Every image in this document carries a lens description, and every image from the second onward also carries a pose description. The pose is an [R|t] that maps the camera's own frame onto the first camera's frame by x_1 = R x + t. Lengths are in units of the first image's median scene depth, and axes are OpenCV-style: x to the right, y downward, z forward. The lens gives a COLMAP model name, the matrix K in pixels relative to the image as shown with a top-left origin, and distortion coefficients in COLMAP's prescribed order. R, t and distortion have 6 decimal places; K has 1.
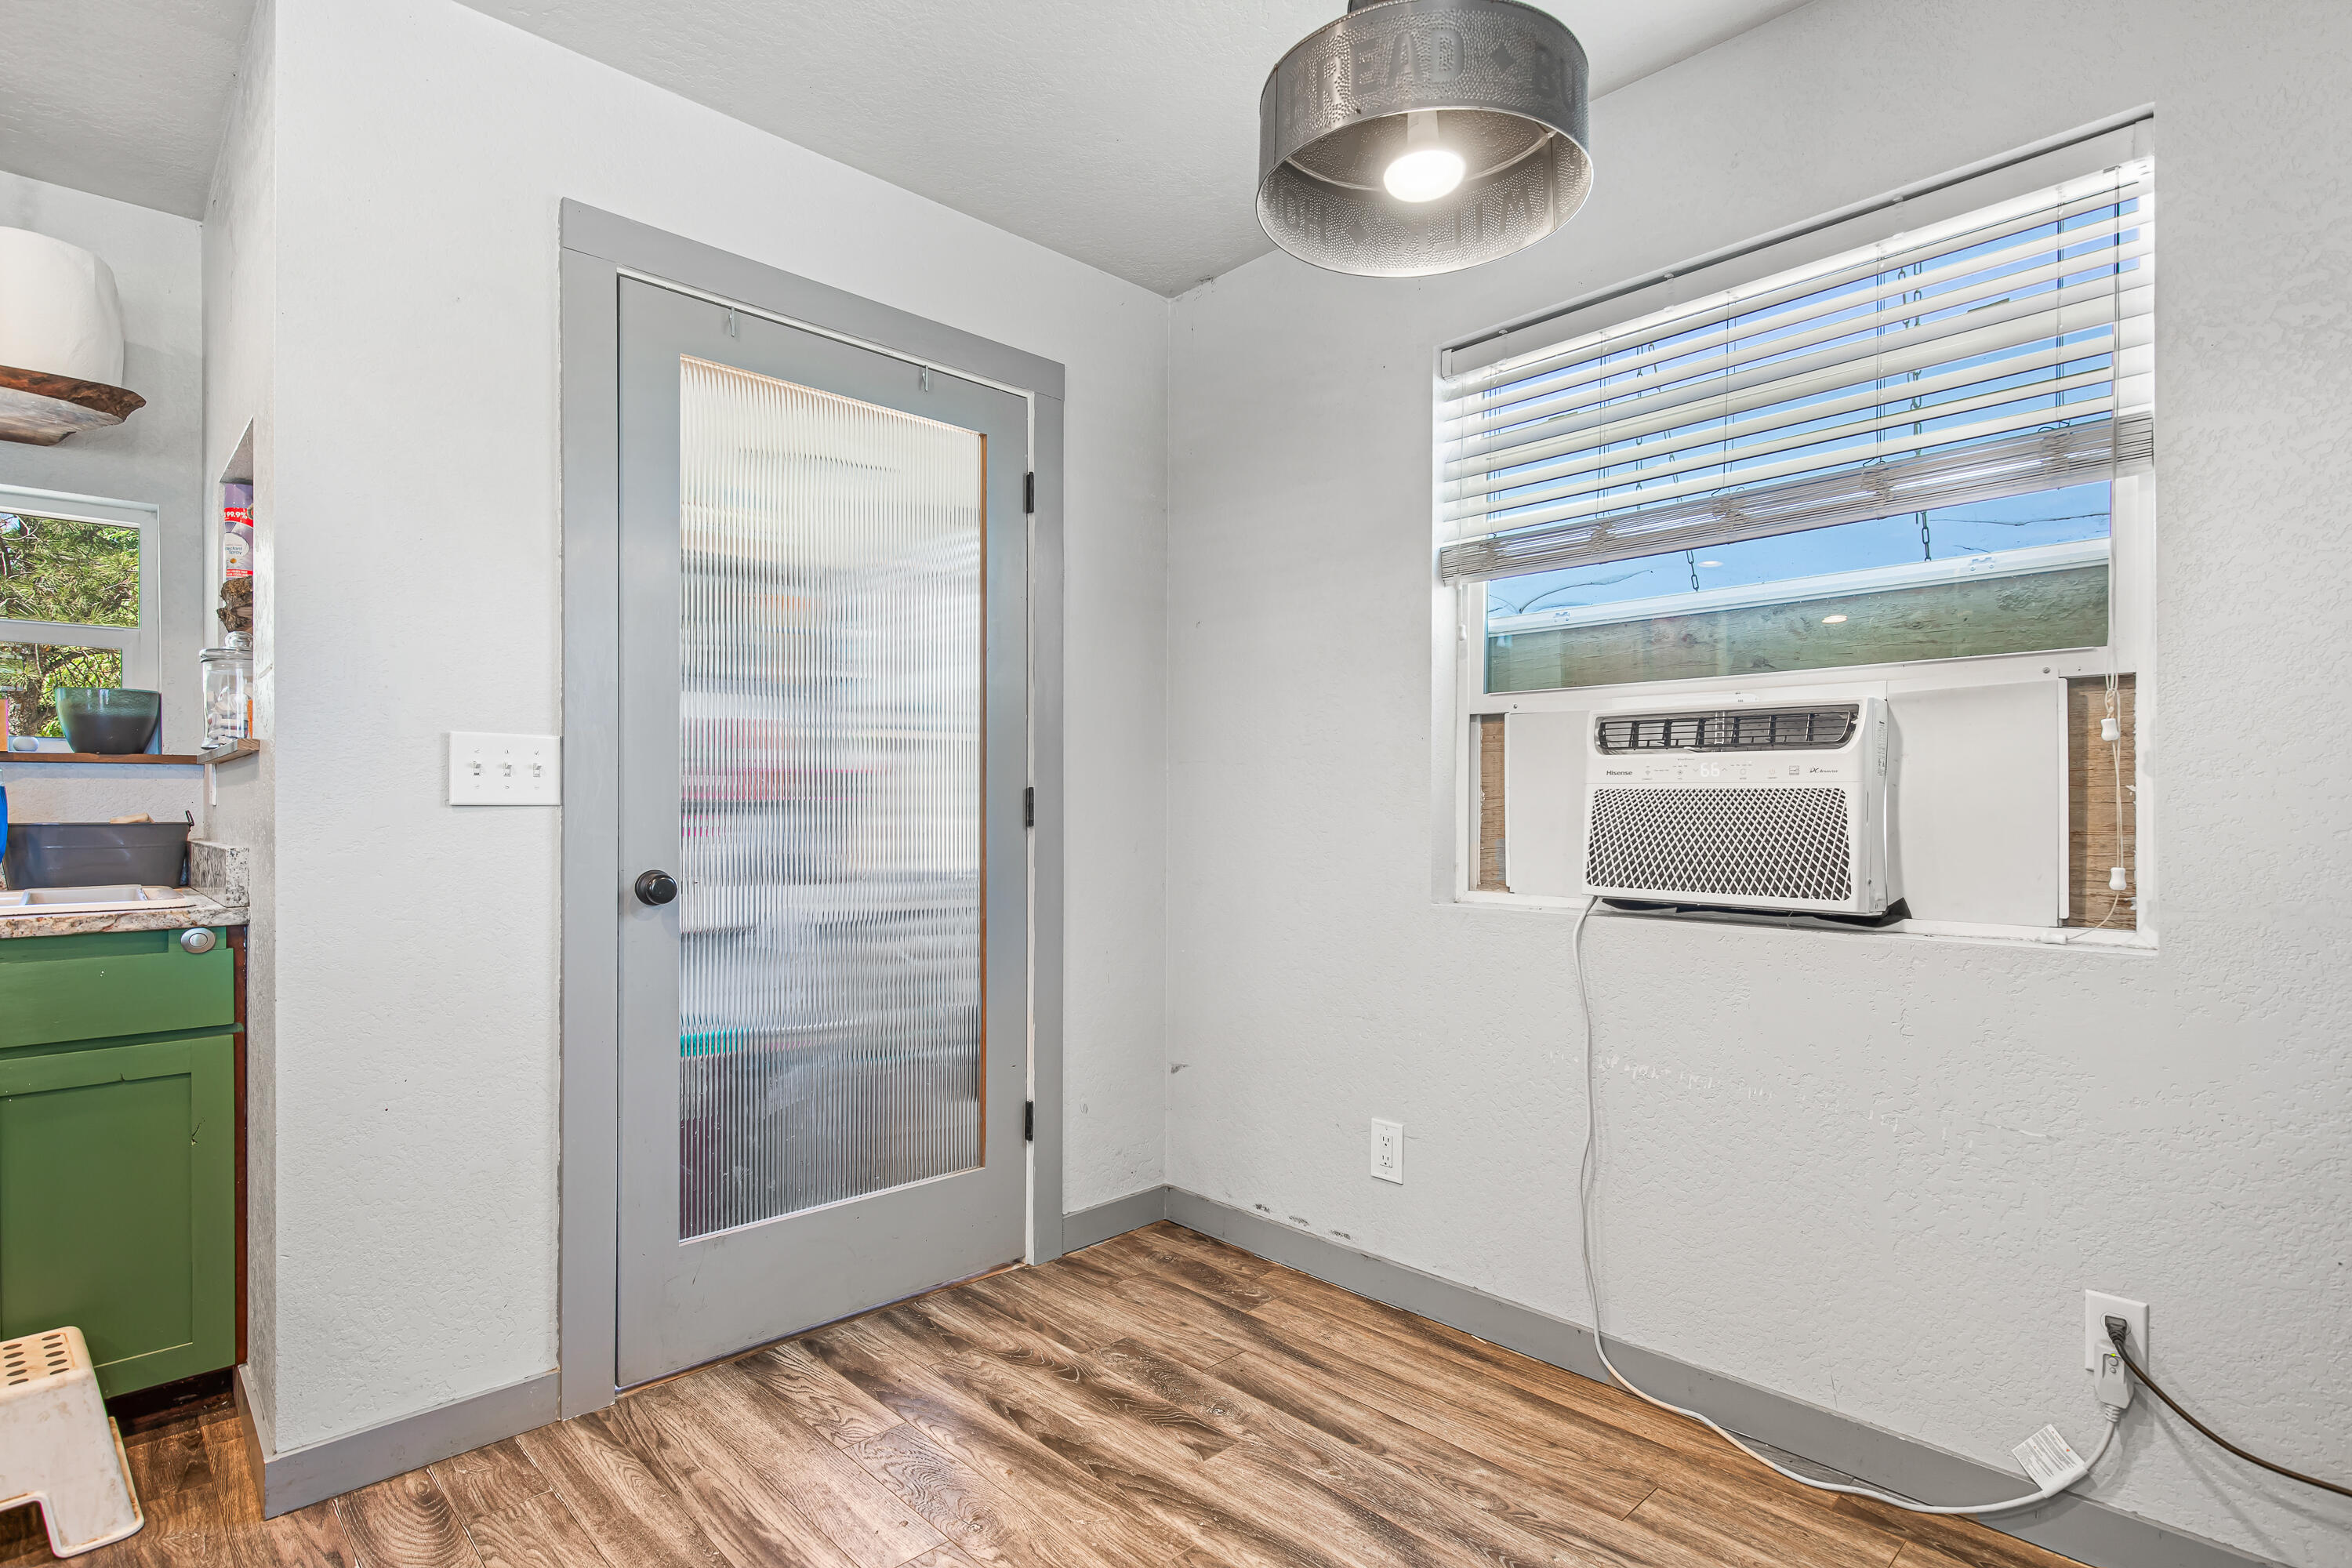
lens RADIAL K [[1159.0, 0, 1184.8], [0, 1159.0, 803.8], [0, 0, 1]] dist [-0.001678, -0.000124]
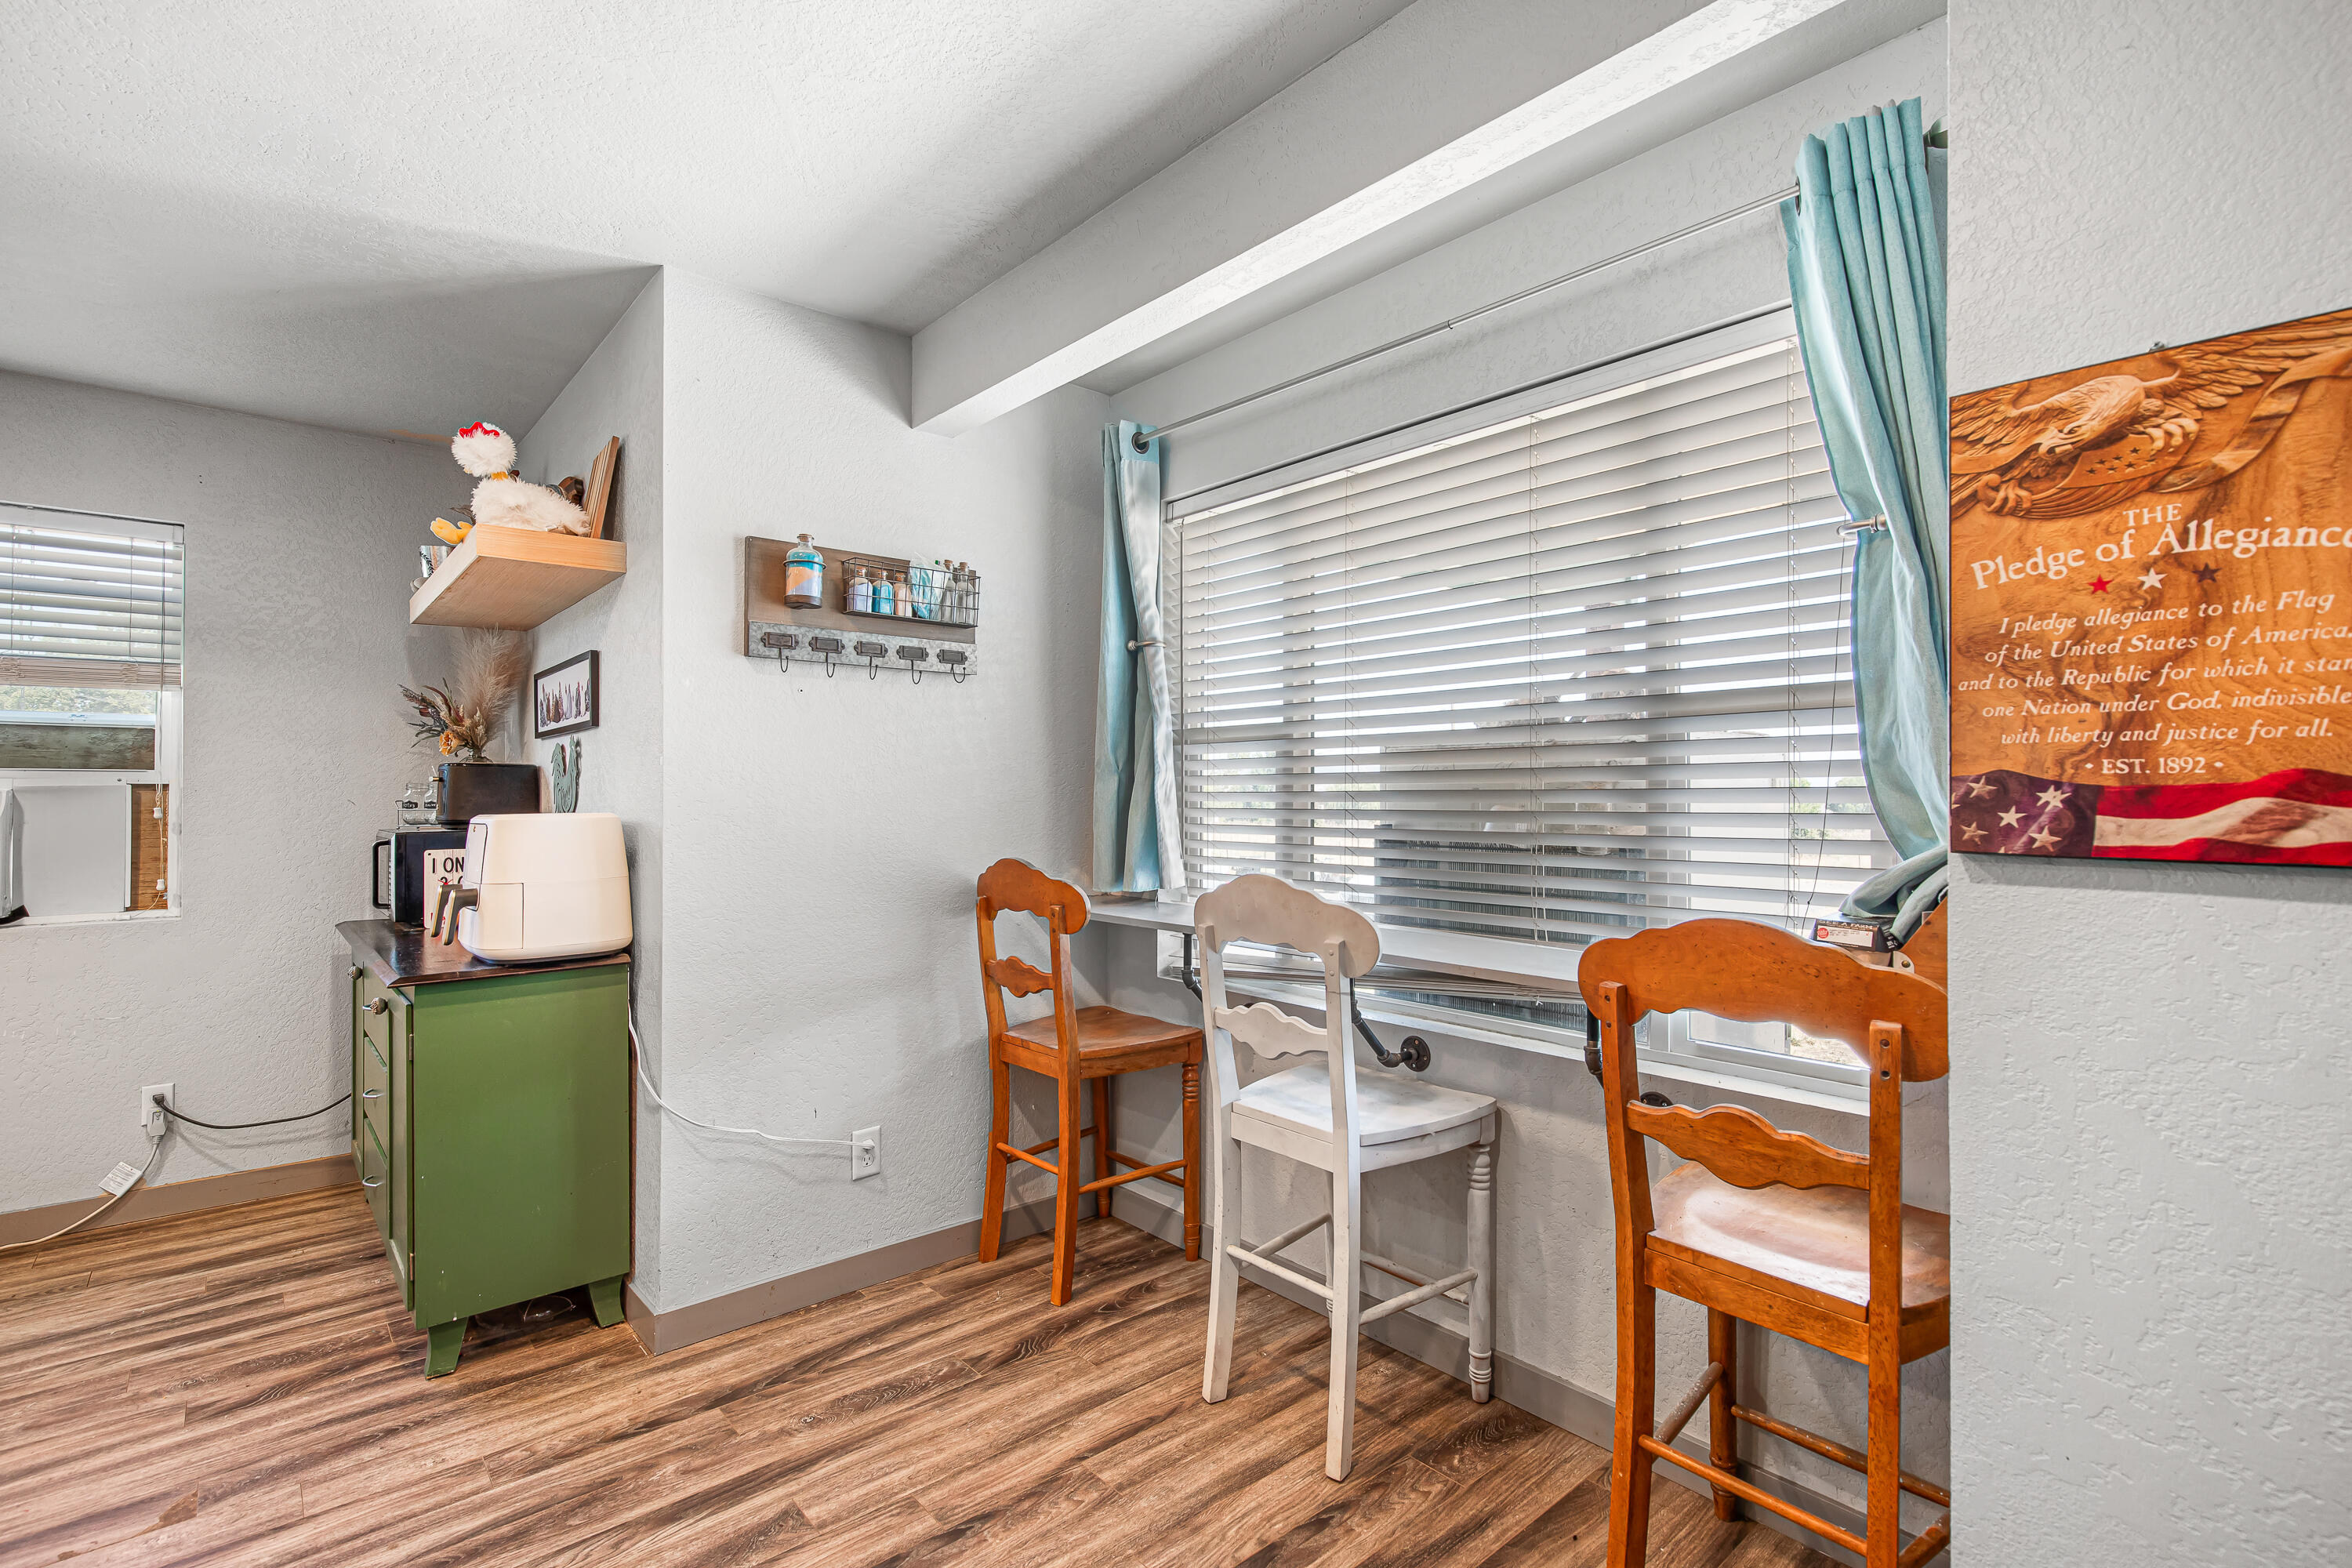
lens RADIAL K [[1083.8, 0, 1188.3], [0, 1083.8, 783.6], [0, 0, 1]] dist [0.004113, -0.001037]
pose [[0.044391, 0.014393, 0.998911, -0.822074], [-0.002794, 0.999894, -0.014283, -0.072448], [-0.999010, -0.002157, 0.044427, -0.718005]]
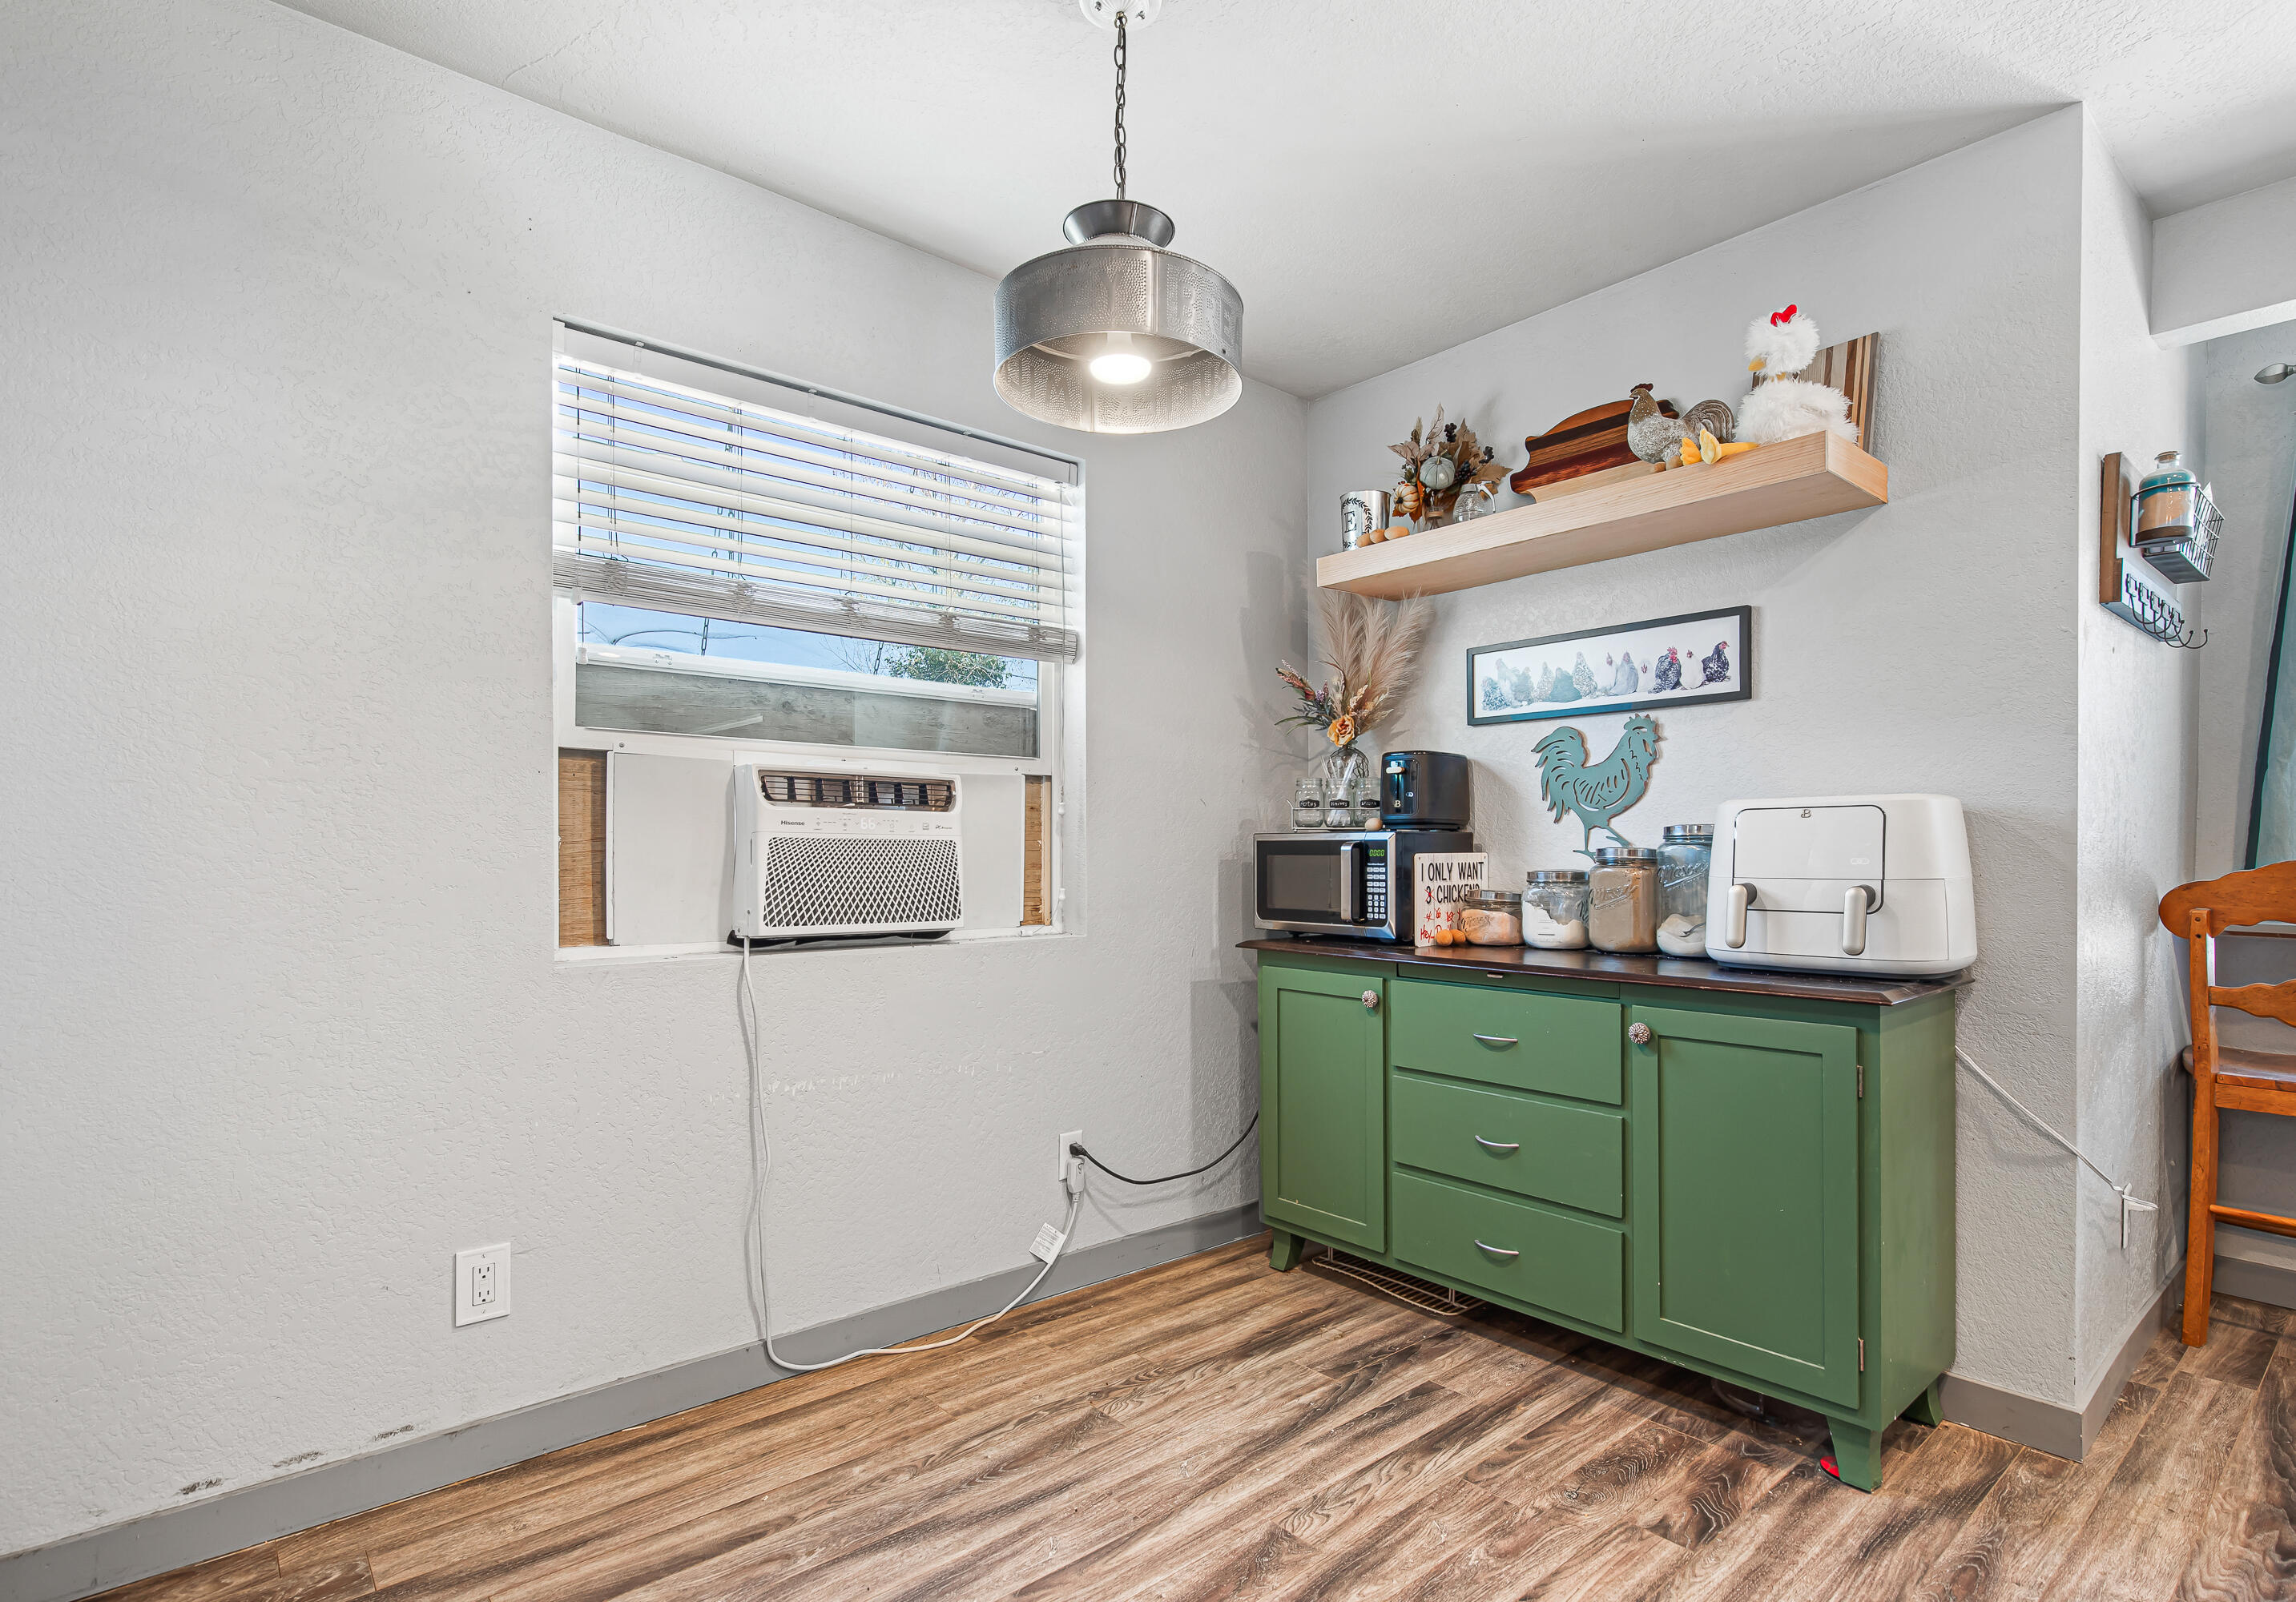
lens RADIAL K [[1135.2, 0, 1197.3], [0, 1135.2, 857.9], [0, 0, 1]] dist [-0.012718, 0.004946]
pose [[0.038252, -0.009681, 0.999221, -0.687644], [-0.007758, 0.999920, 0.009985, -0.007111], [-0.999238, -0.008134, 0.038174, 0.568695]]
